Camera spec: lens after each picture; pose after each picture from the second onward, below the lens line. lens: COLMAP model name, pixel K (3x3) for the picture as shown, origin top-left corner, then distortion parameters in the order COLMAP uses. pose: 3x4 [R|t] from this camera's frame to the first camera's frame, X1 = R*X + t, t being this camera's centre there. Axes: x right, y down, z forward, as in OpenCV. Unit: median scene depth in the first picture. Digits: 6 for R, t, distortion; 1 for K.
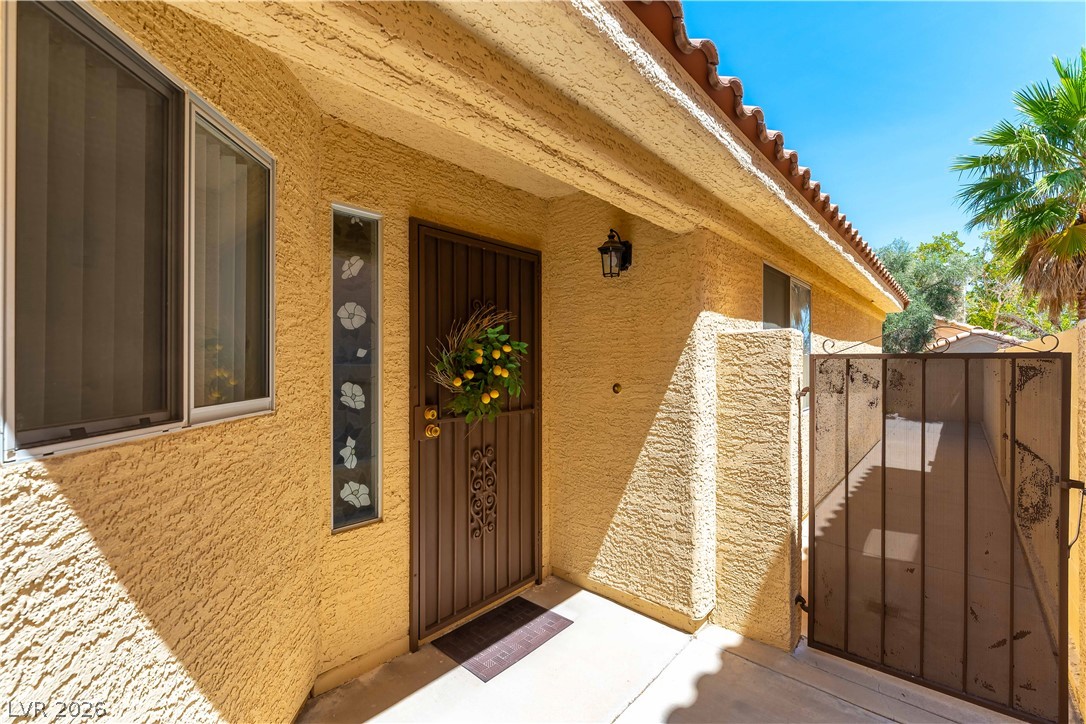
lens RADIAL K [[477.0, 0, 542.5], [0, 477.0, 359.0], [0, 0, 1]] dist [0.001638, -0.000876]
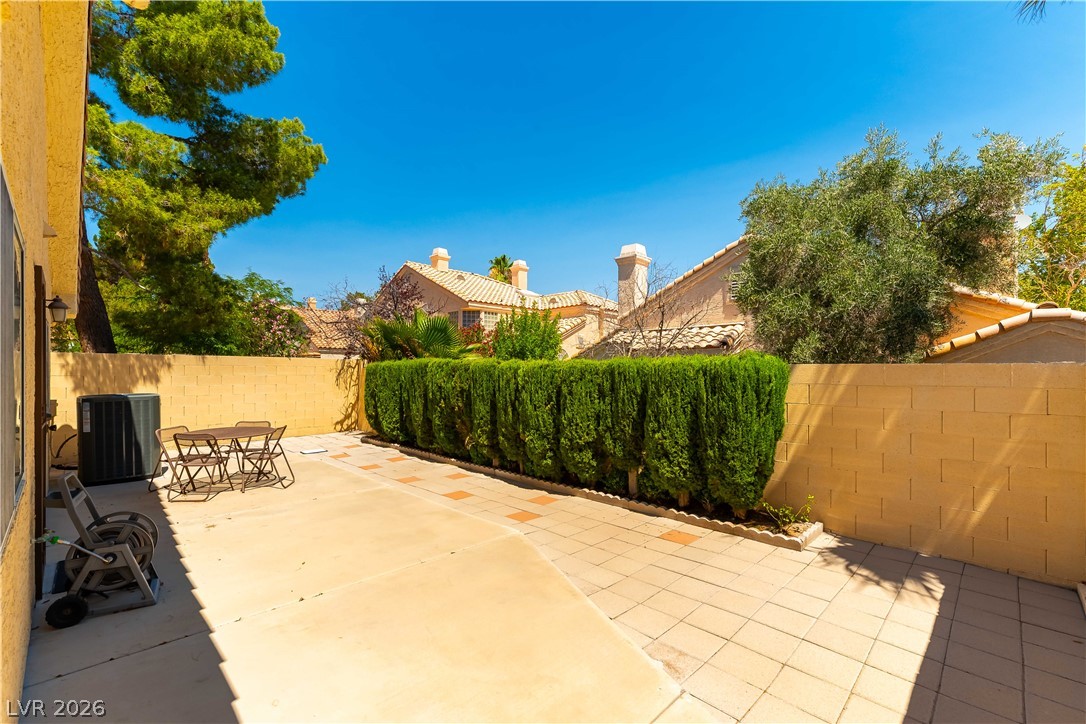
lens RADIAL K [[477.0, 0, 543.0], [0, 477.0, 369.2], [0, 0, 1]] dist [0.001638, -0.000876]
pose [[0.998456, 0.004388, -0.055373, 0.442729], [-0.004199, 0.999985, 0.003527, -0.001978], [0.055388, -0.003289, 0.998459, 0.502392]]
